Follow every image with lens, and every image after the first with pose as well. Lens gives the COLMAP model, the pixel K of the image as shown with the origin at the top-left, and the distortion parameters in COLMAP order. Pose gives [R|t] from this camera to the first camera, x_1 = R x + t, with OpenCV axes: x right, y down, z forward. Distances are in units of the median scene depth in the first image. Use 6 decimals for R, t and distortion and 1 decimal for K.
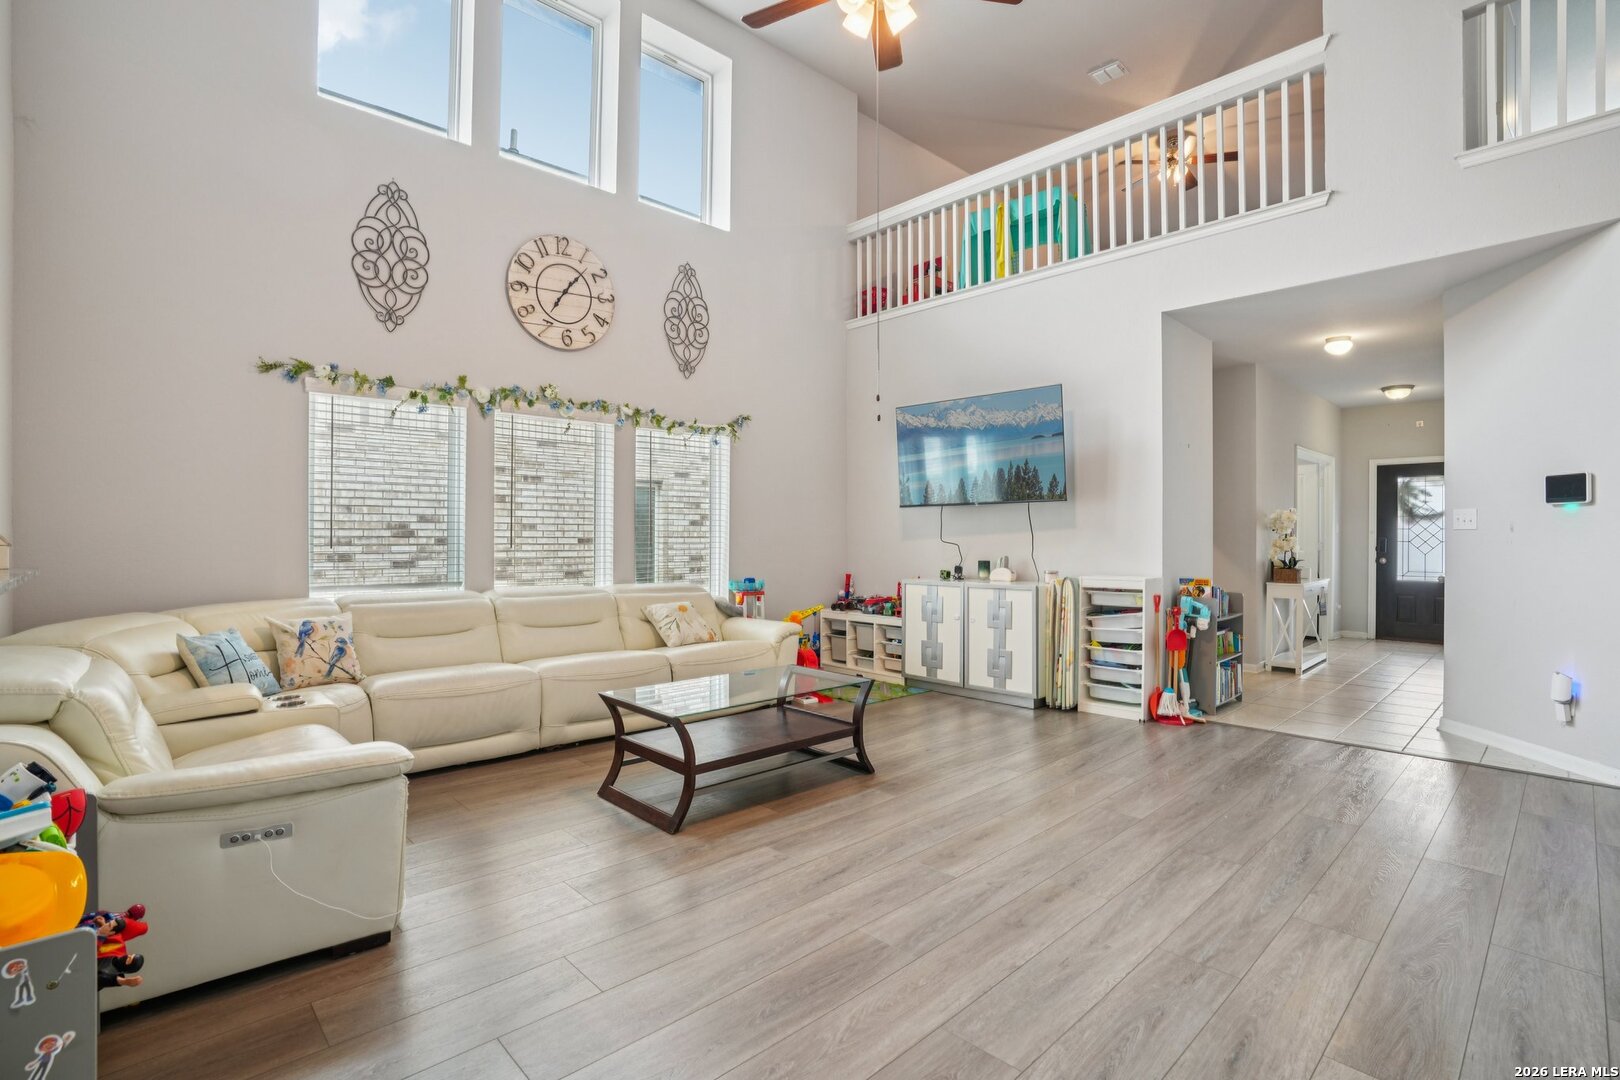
lens RADIAL K [[758.6, 0, 804.0], [0, 758.6, 531.0], [0, 0, 1]] dist [-0.071071, 0.034020]
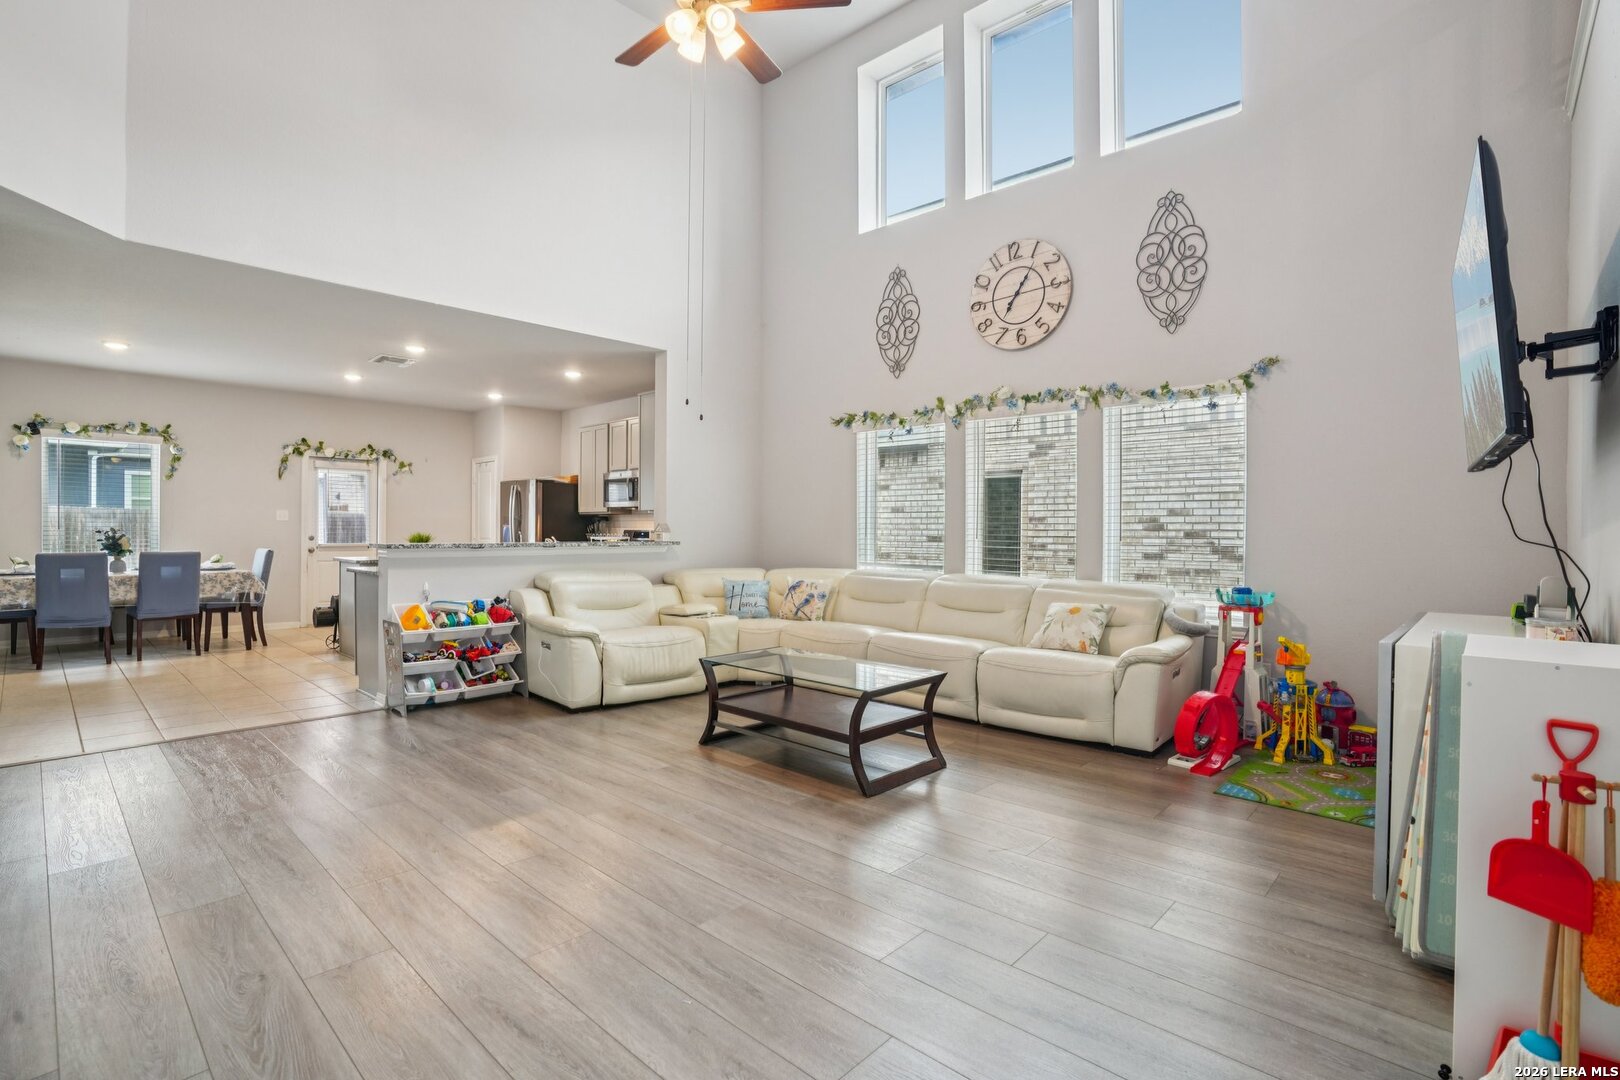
lens RADIAL K [[758.6, 0, 804.0], [0, 758.6, 531.0], [0, 0, 1]] dist [-0.071071, 0.034020]
pose [[0.068696, 0.003211, -0.997632, 0.699846], [0.002736, 0.999990, 0.003407, 0.005771], [0.997634, -0.002964, 0.068686, 0.631630]]
